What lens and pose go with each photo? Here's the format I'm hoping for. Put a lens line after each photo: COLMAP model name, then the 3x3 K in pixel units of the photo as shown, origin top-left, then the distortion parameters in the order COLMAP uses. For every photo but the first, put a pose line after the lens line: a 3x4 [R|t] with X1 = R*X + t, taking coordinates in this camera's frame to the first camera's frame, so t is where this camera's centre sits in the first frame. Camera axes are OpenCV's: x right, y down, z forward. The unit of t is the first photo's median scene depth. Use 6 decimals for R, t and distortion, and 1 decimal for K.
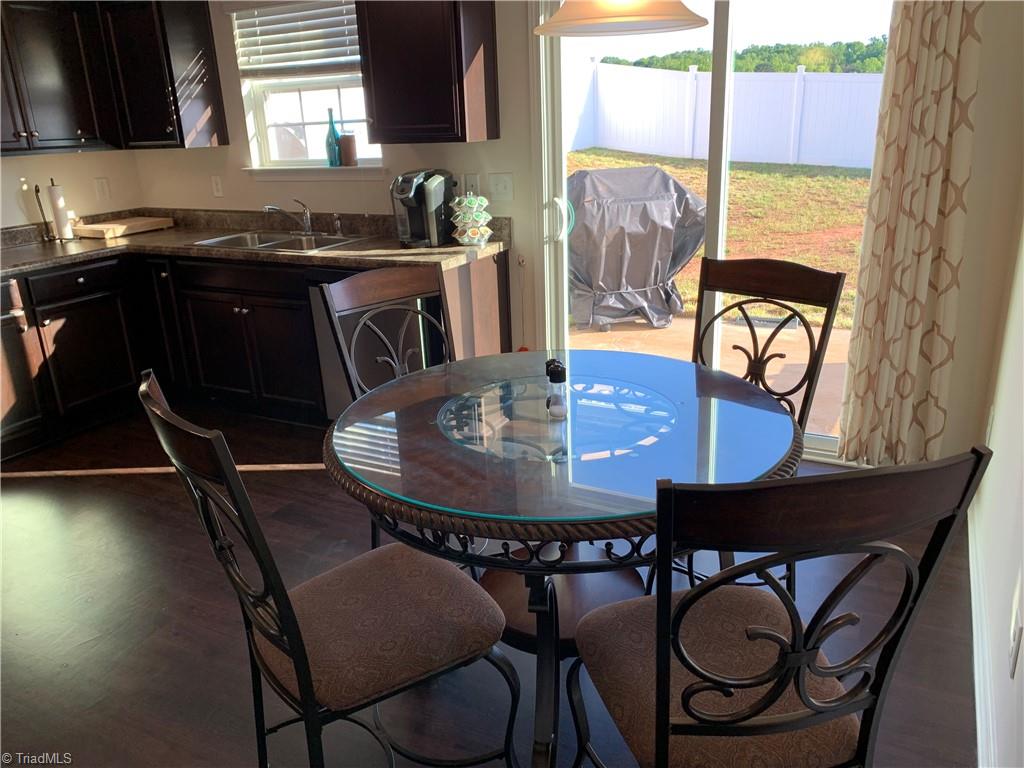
lens RADIAL K [[773.3, 0, 511.7], [0, 773.3, 370.3], [0, 0, 1]] dist [0.044925, -0.051632]
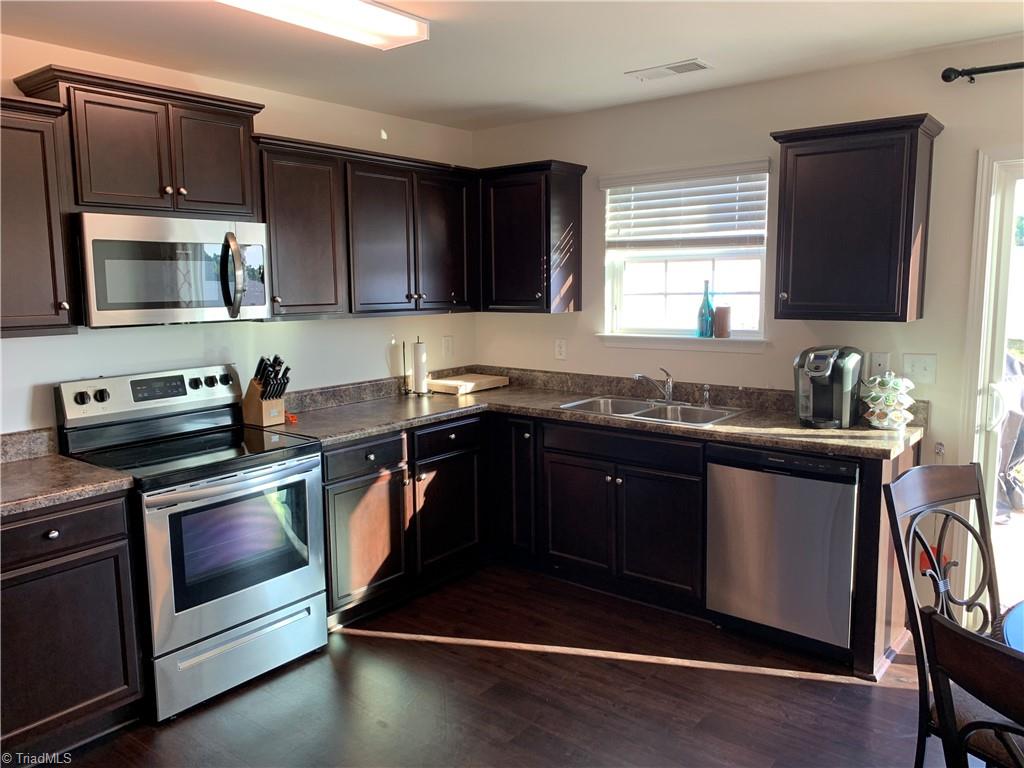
lens RADIAL K [[773.3, 0, 507.3], [0, 773.3, 378.0], [0, 0, 1]] dist [0.044925, -0.051632]
pose [[0.982155, 0.054684, -0.179949, -0.293942], [-0.086753, 0.980653, -0.175483, -0.019458], [0.166872, 0.187962, 0.967897, 0.027456]]
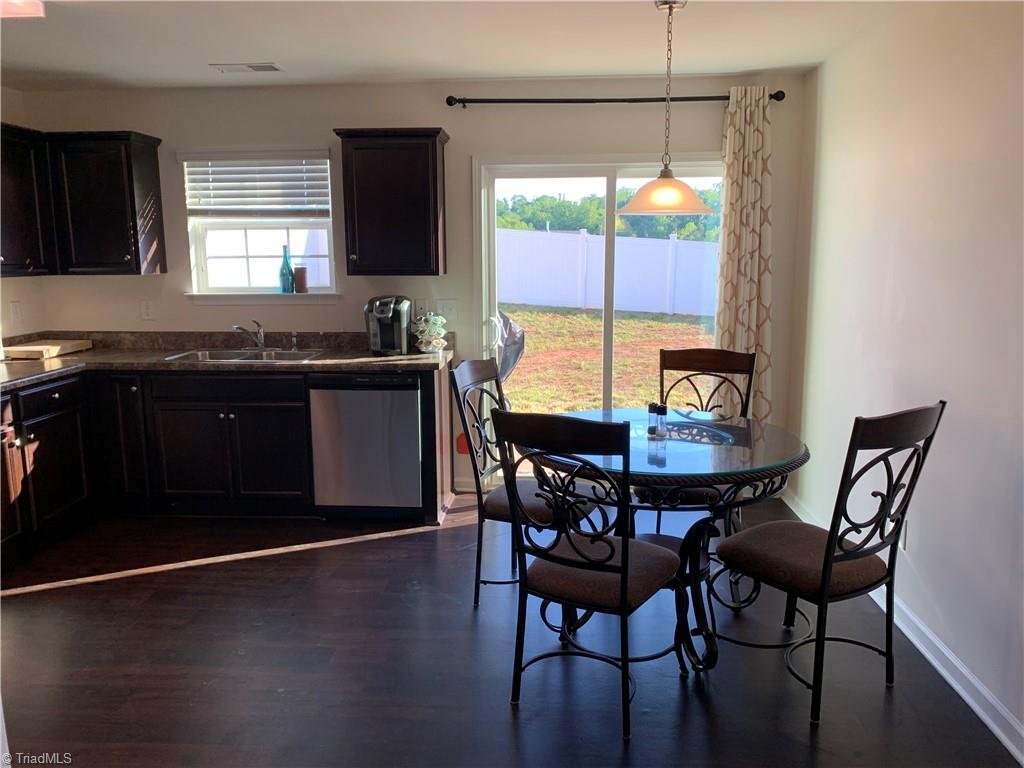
lens RADIAL K [[773.3, 0, 504.4], [0, 773.3, 379.2], [0, 0, 1]] dist [0.044925, -0.051632]
pose [[0.912977, -0.031566, 0.406788, -0.411206], [0.096493, 0.985425, -0.140098, 0.062152], [-0.396437, 0.167158, 0.902716, -0.165440]]
